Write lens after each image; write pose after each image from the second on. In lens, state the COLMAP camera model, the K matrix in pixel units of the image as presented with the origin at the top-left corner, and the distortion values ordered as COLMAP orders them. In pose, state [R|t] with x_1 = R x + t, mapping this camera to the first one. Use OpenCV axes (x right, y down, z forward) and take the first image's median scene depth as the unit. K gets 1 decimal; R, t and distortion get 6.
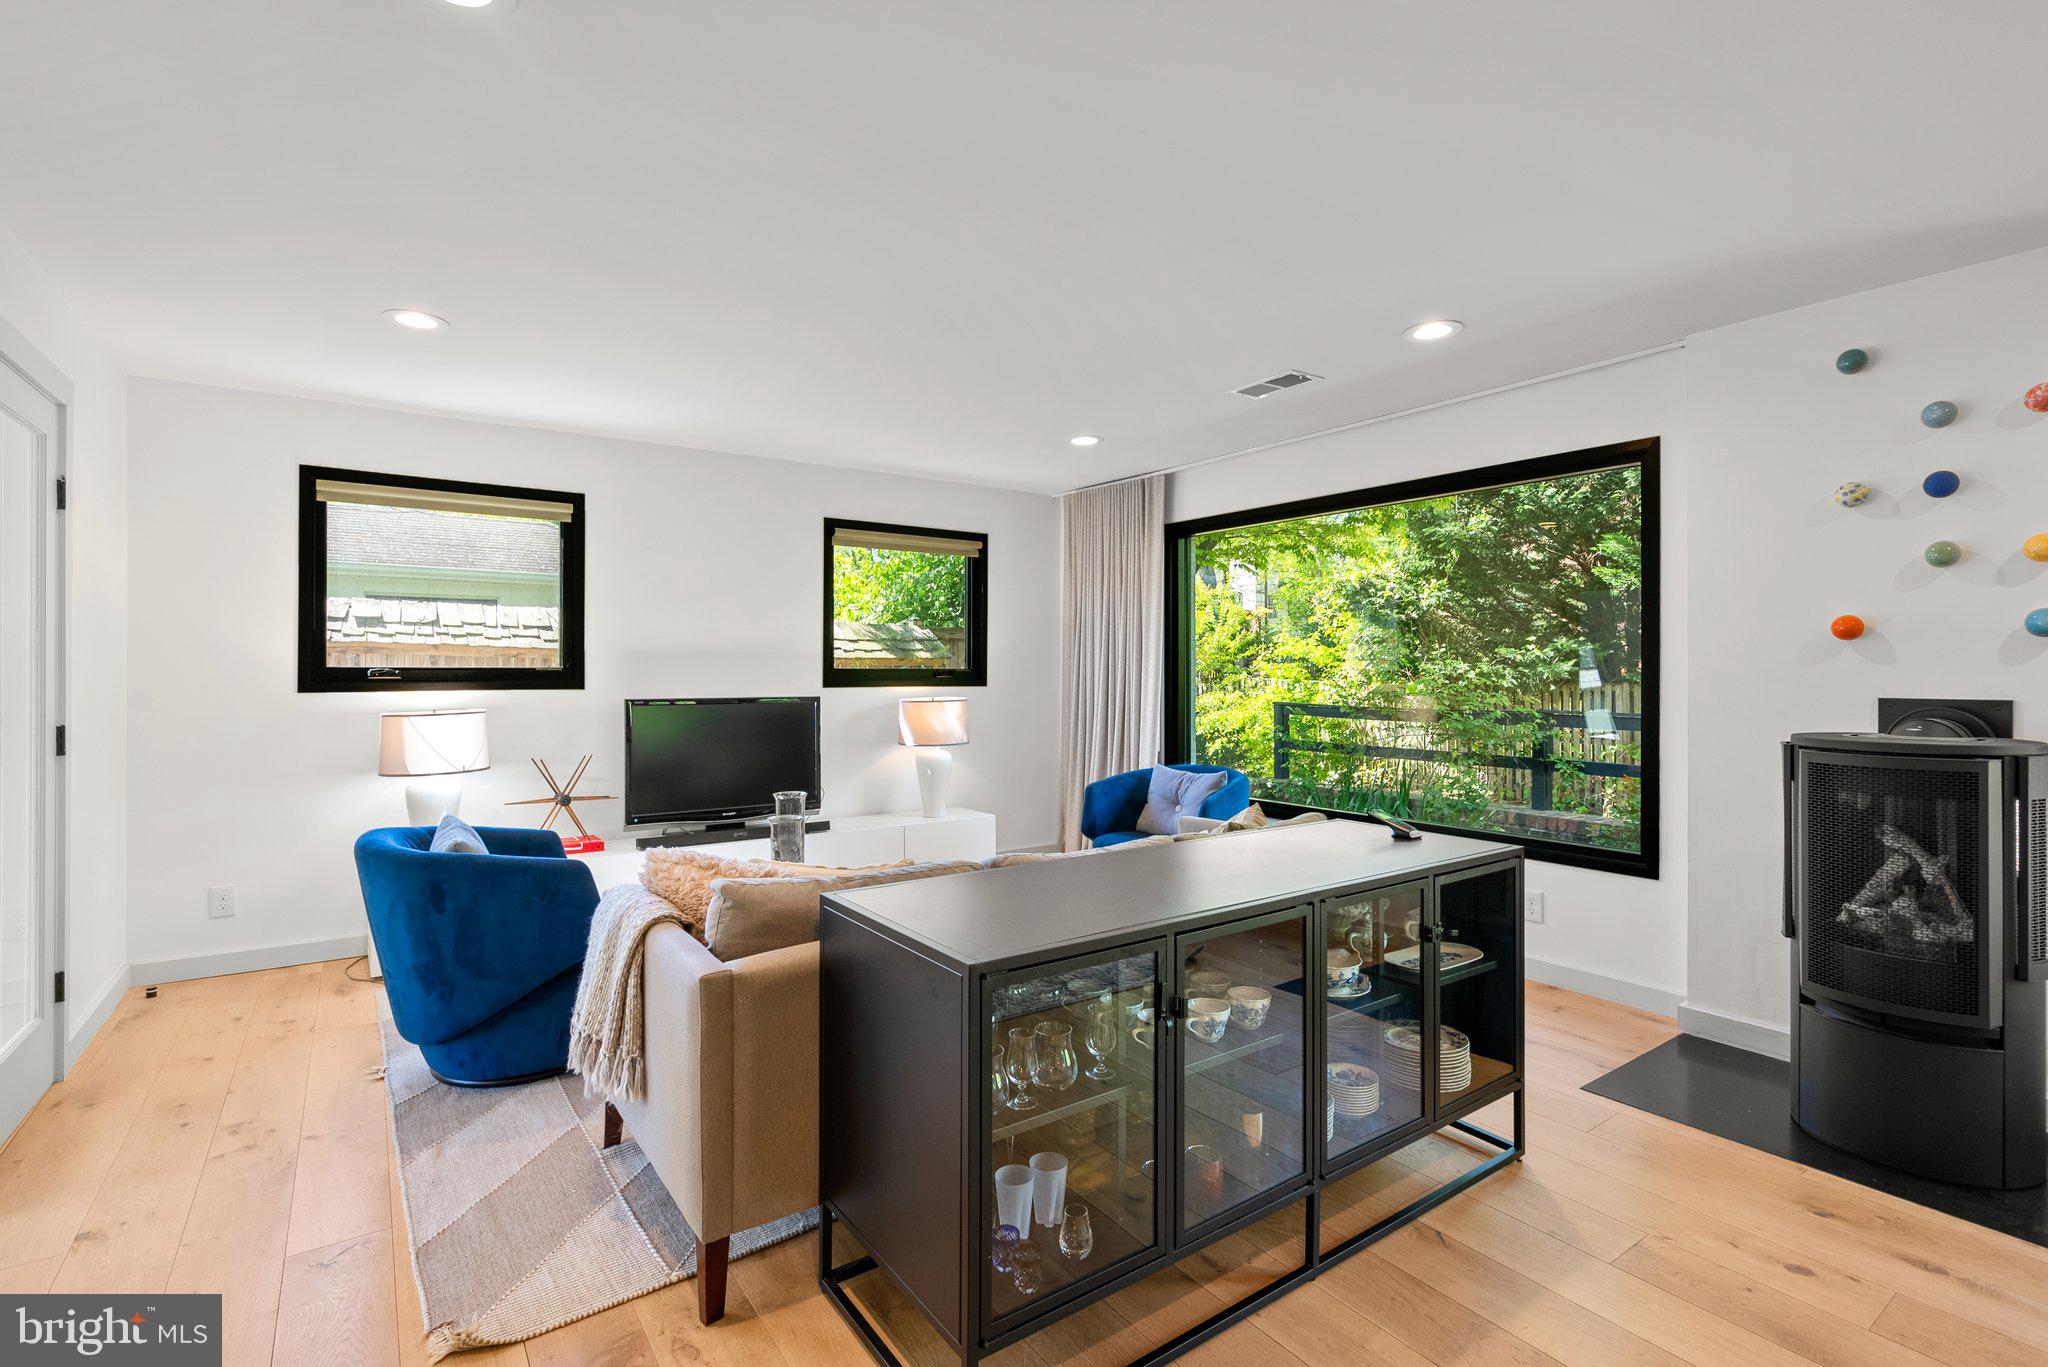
lens RADIAL K [[944.4, 0, 1020.8], [0, 944.4, 670.9], [0, 0, 1]] dist [-0.001328, 0.000542]
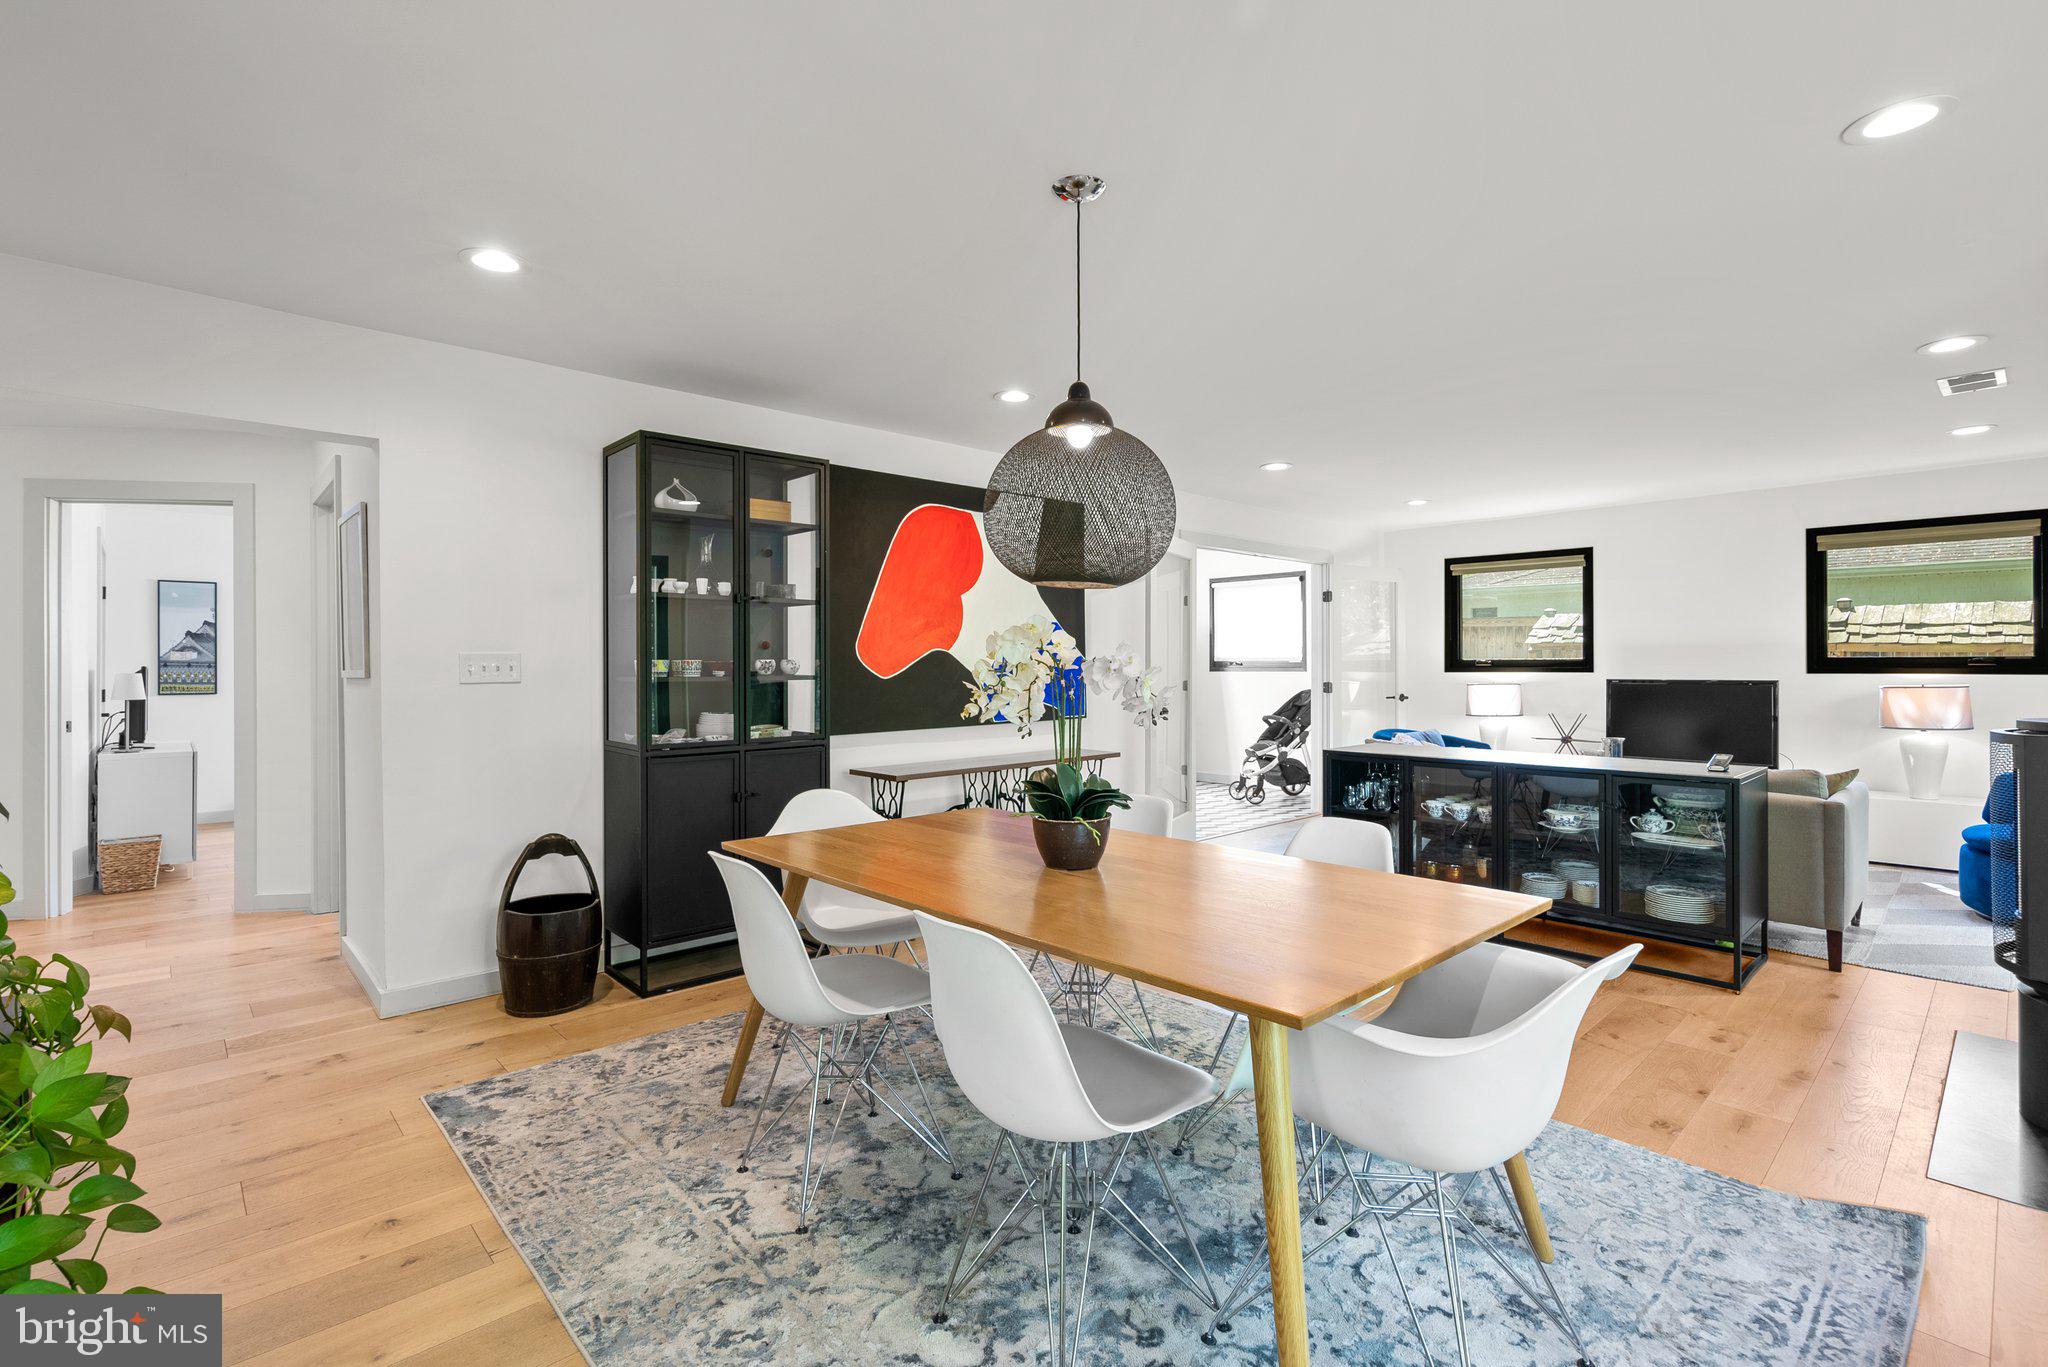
lens RADIAL K [[940.0, 0, 1018.2], [0, 940.0, 653.8], [0, 0, 1]] dist [-0.002377, 0.000567]
pose [[0.136807, -0.013860, -0.990501, 0.899033], [0.002362, 0.999904, -0.013665, 0.006695], [0.990595, -0.000470, 0.136826, -0.144871]]
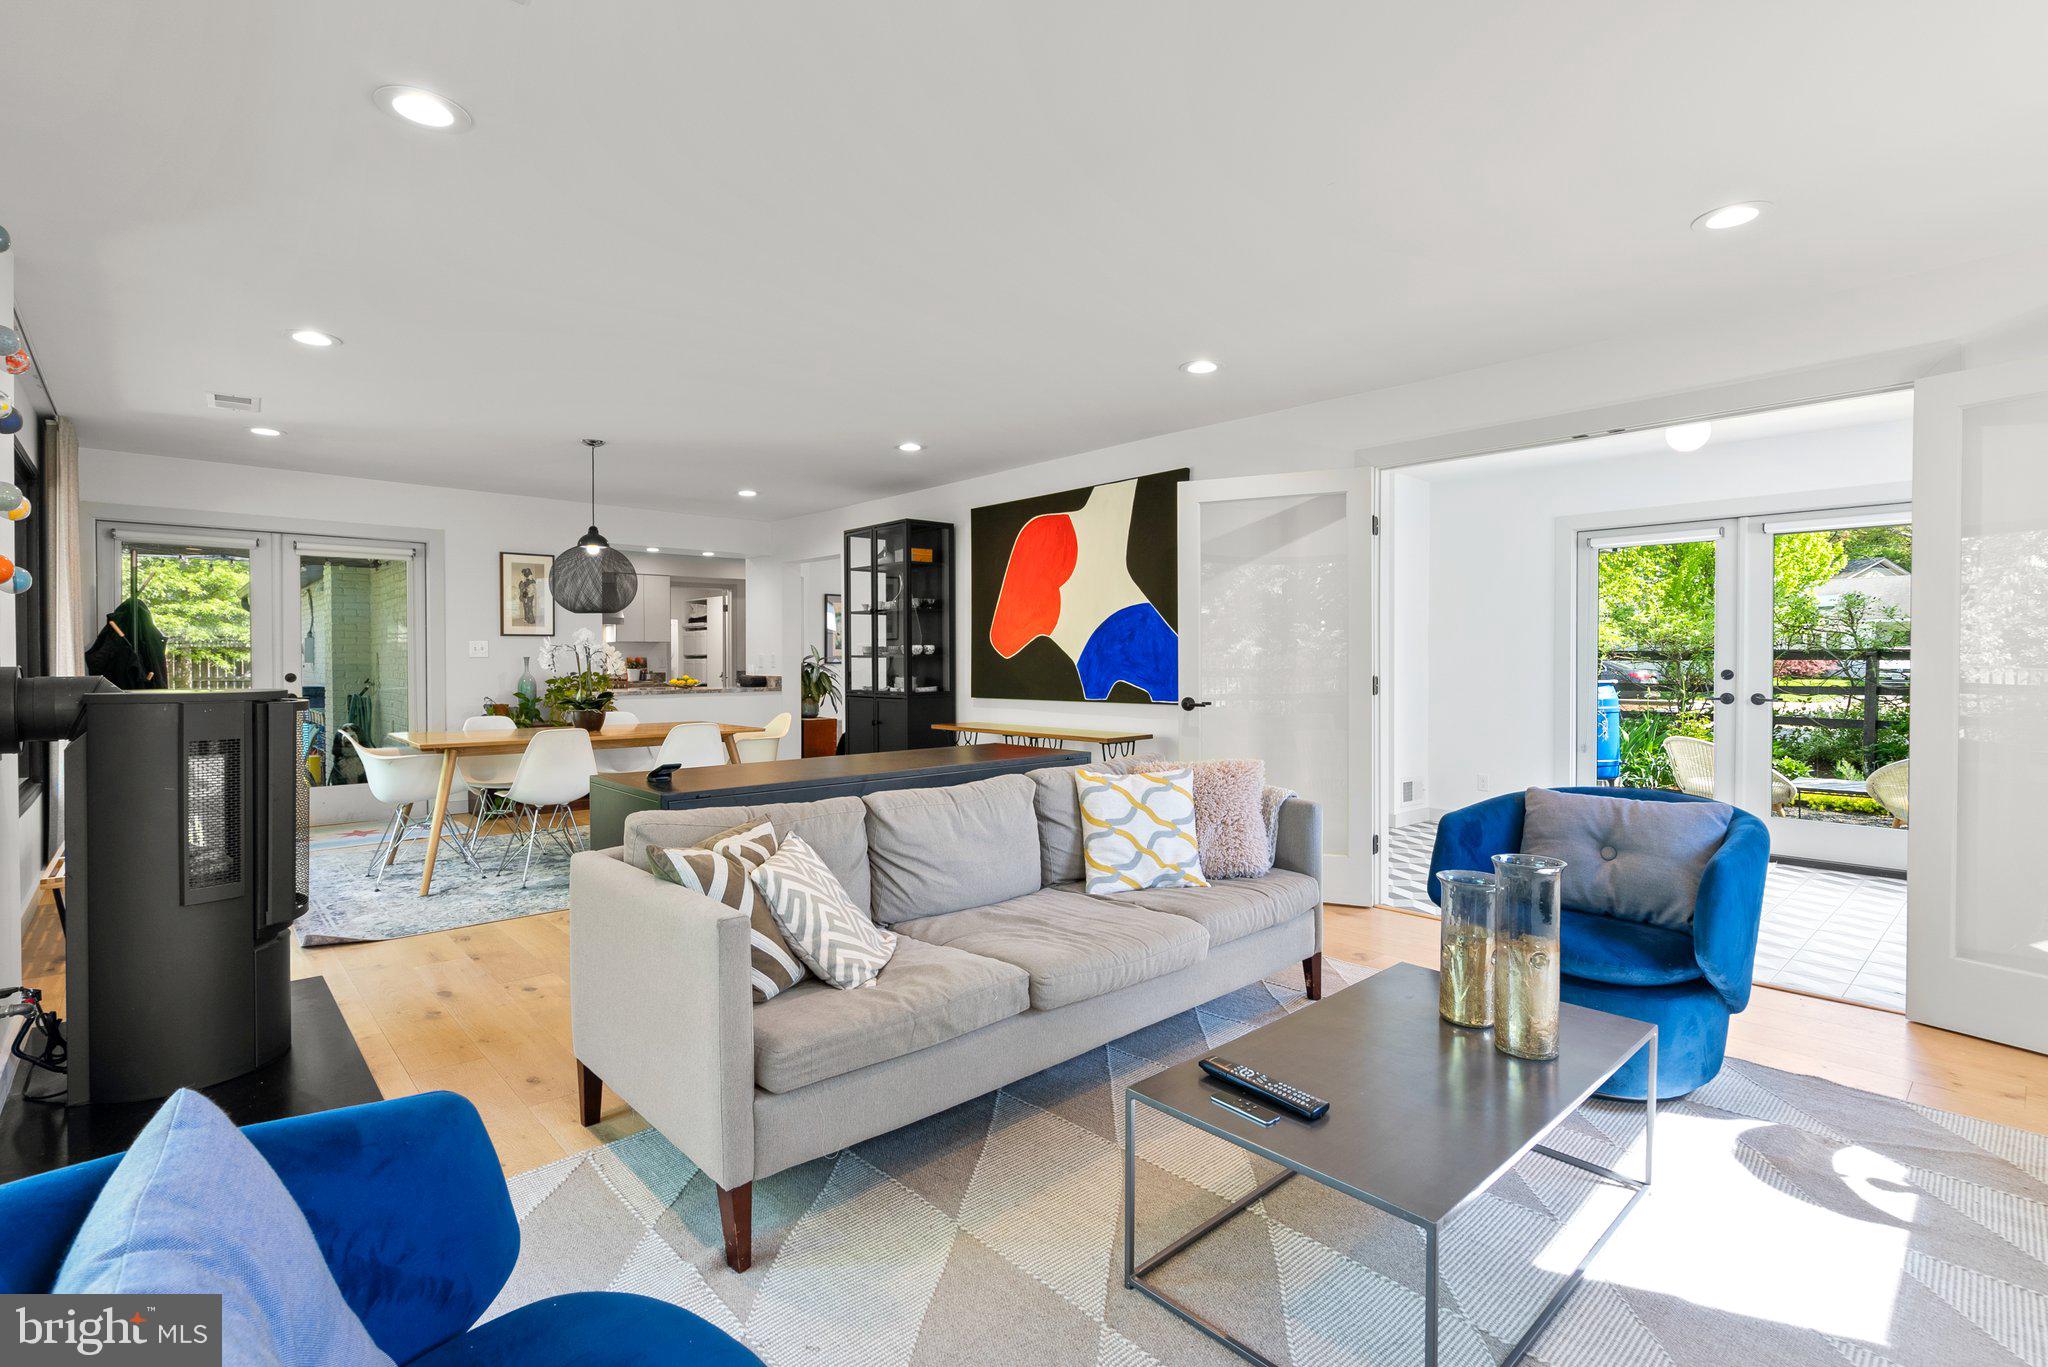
lens RADIAL K [[944.4, 0, 1020.8], [0, 944.4, 670.9], [0, 0, 1]] dist [-0.001328, 0.000542]
pose [[-0.991540, 0.002810, -0.129774, 0.067696], [0.000630, 0.999858, 0.016834, 0.014679], [0.129803, 0.016609, -0.991401, 1.137406]]
